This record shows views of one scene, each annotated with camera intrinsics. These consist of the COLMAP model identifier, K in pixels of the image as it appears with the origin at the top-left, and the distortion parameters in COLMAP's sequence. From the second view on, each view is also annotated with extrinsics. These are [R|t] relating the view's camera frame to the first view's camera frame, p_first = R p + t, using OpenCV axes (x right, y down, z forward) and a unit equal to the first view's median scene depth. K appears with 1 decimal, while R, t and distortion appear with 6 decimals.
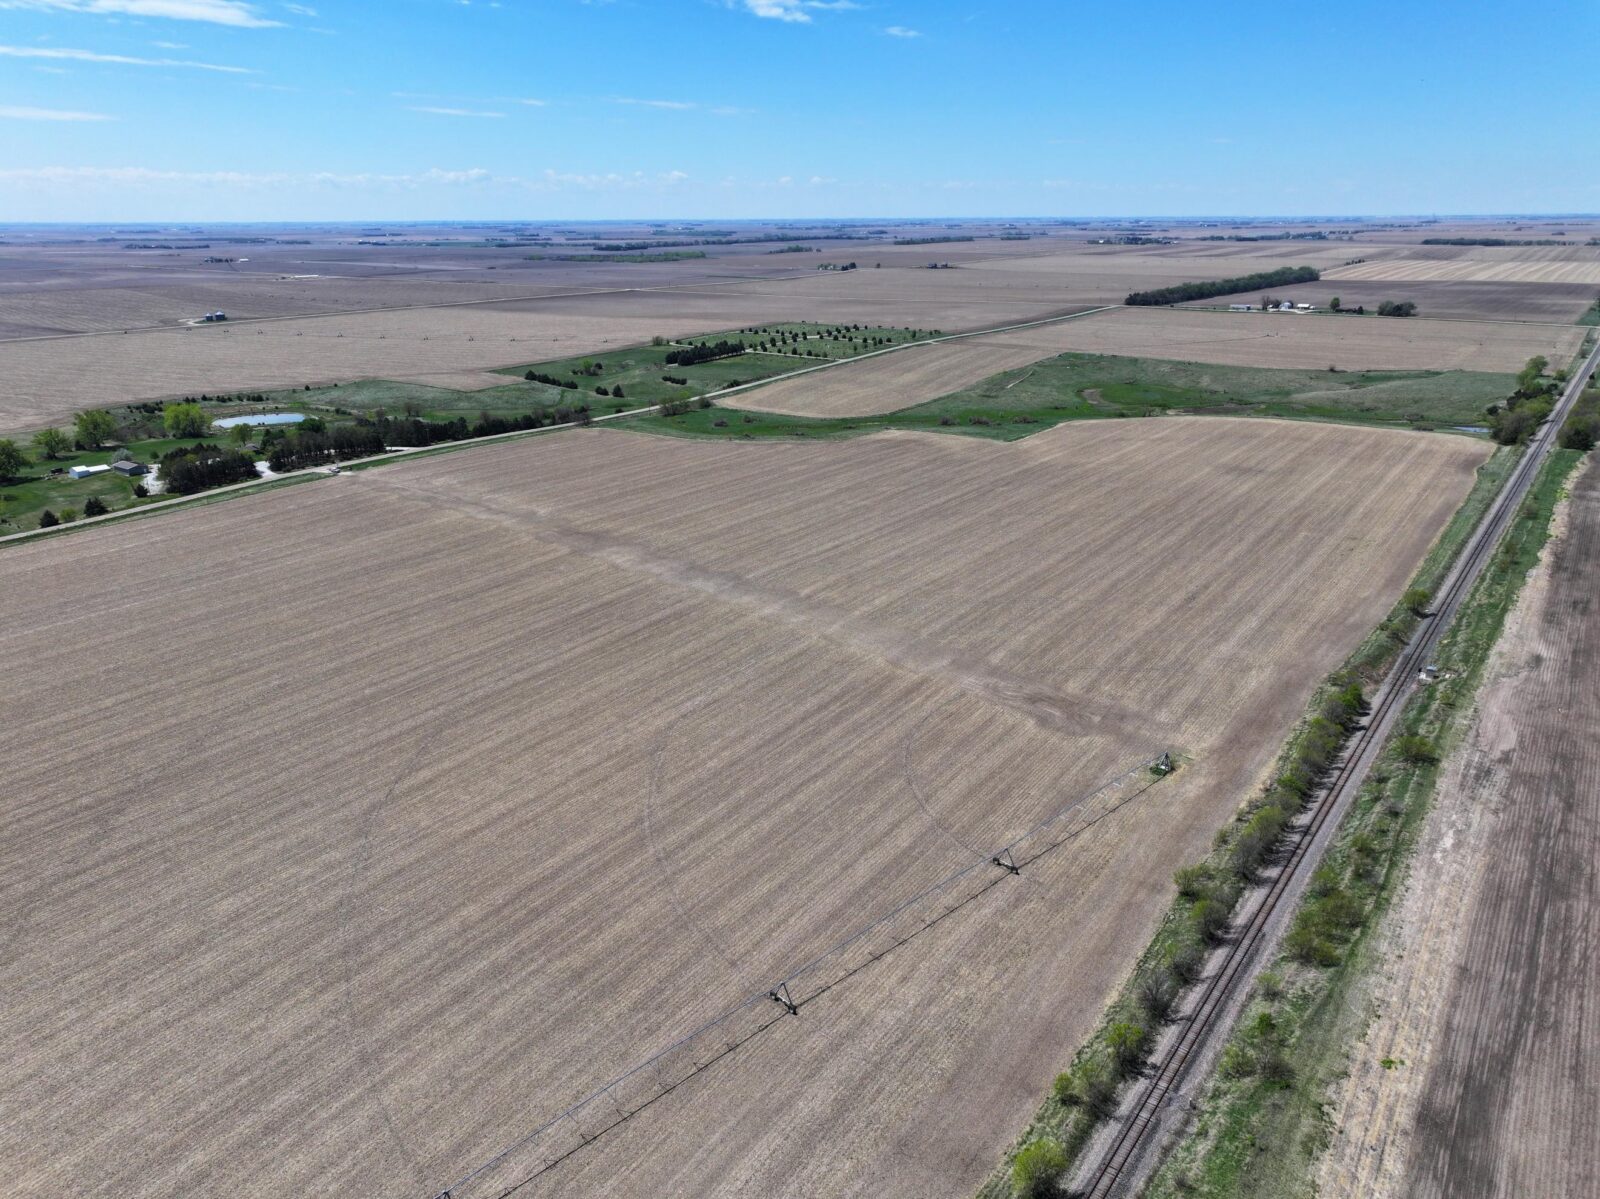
lens RADIAL K [[1123.8, 0, 823.5], [0, 1123.8, 599.4], [0, 0, 1]] dist [0.001287, 0.013753]
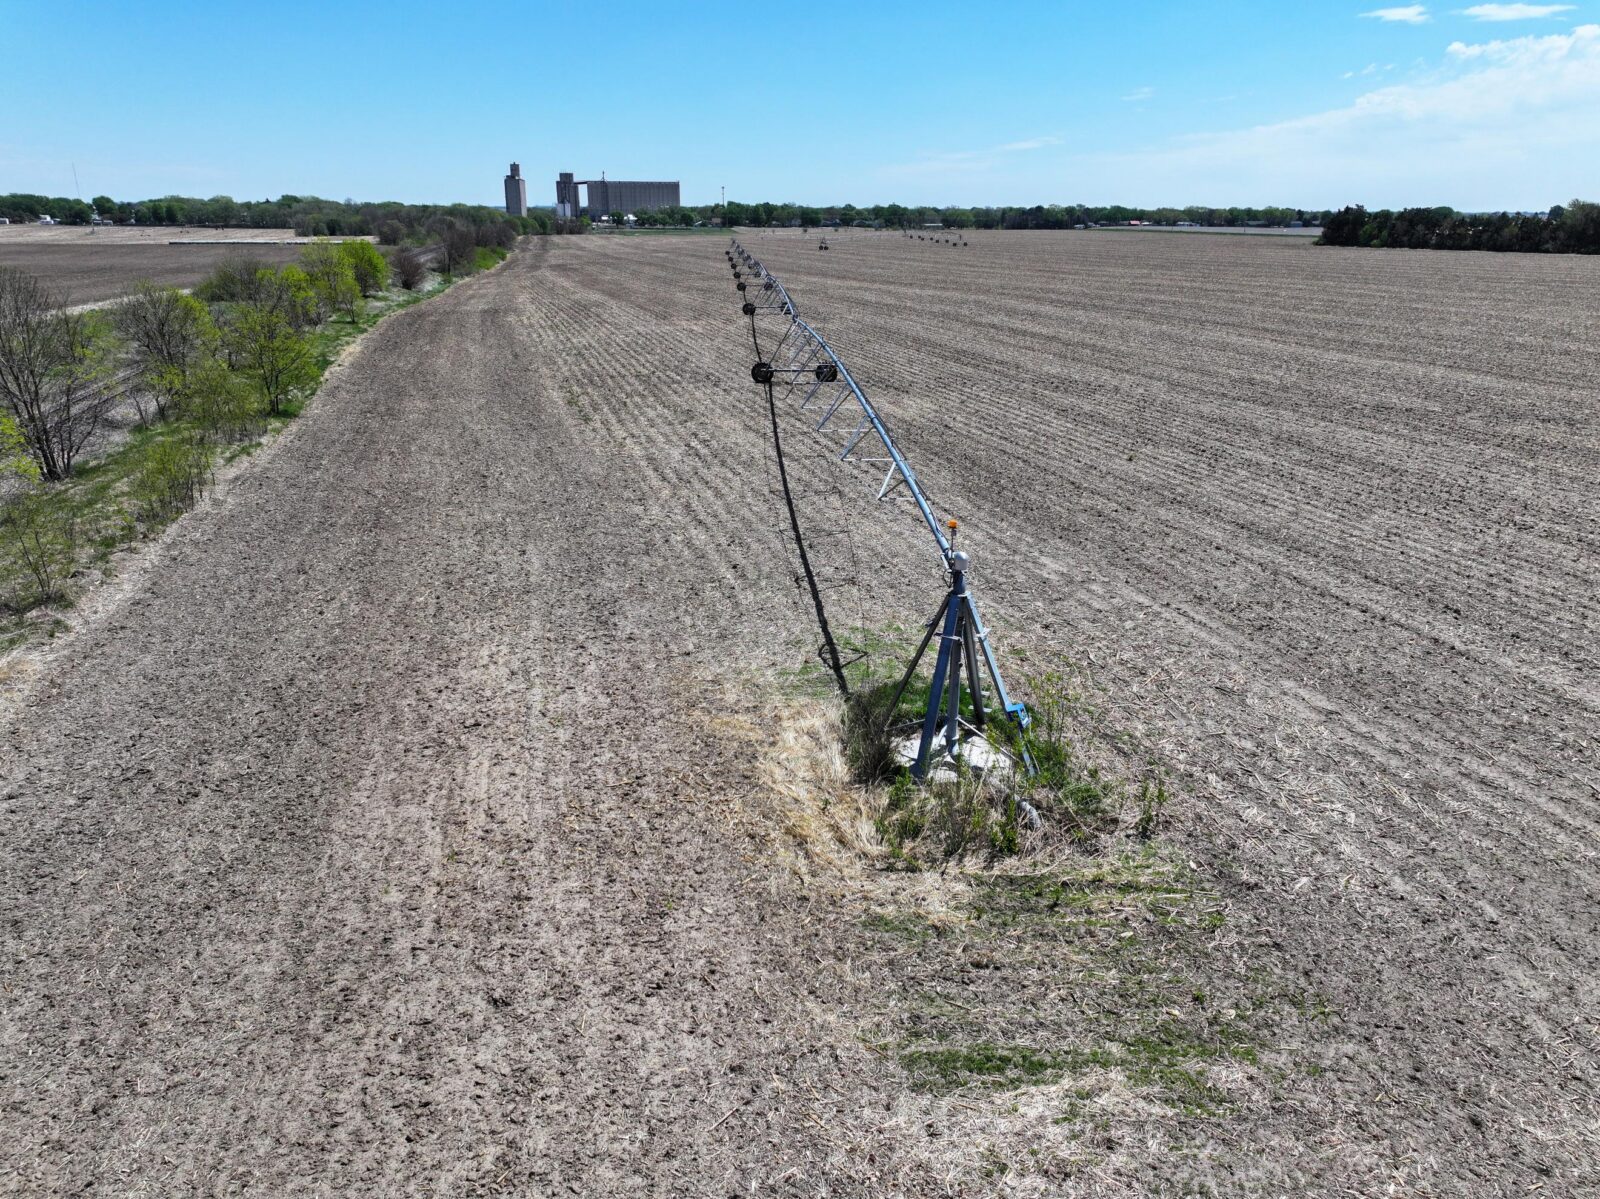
lens RADIAL K [[1123.8, 0, 823.5], [0, 1123.8, 599.4], [0, 0, 1]] dist [0.001287, 0.013753]
pose [[-0.634514, 0.239480, -0.734875, 0.440349], [-0.257385, 0.831053, 0.493056, 0.115629], [0.728797, 0.501997, -0.465677, 1.214127]]
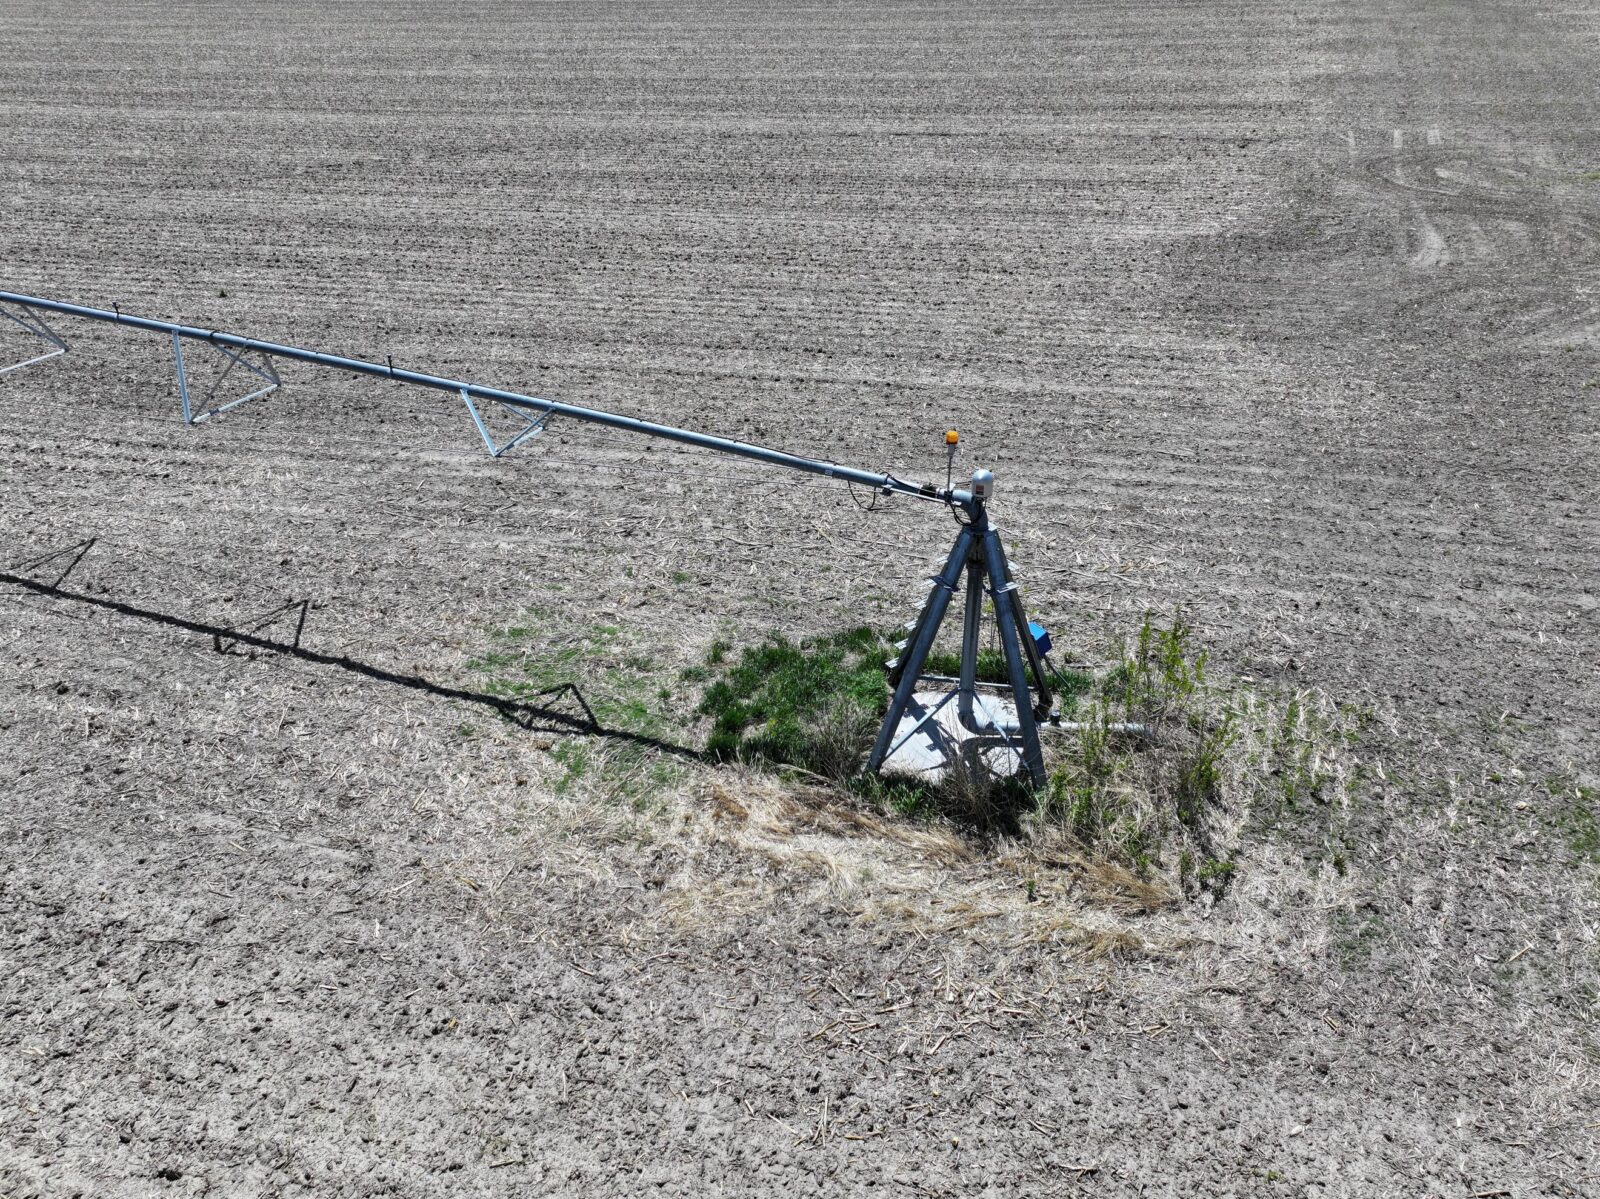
lens RADIAL K [[1123.8, 0, 823.5], [0, 1123.8, 599.4], [0, 0, 1]] dist [0.001287, 0.013753]
pose [[0.381477, 0.464129, -0.799412, 0.411875], [-0.280789, 0.882129, 0.378161, 0.142766], [0.880700, 0.080206, 0.466835, 1.135270]]
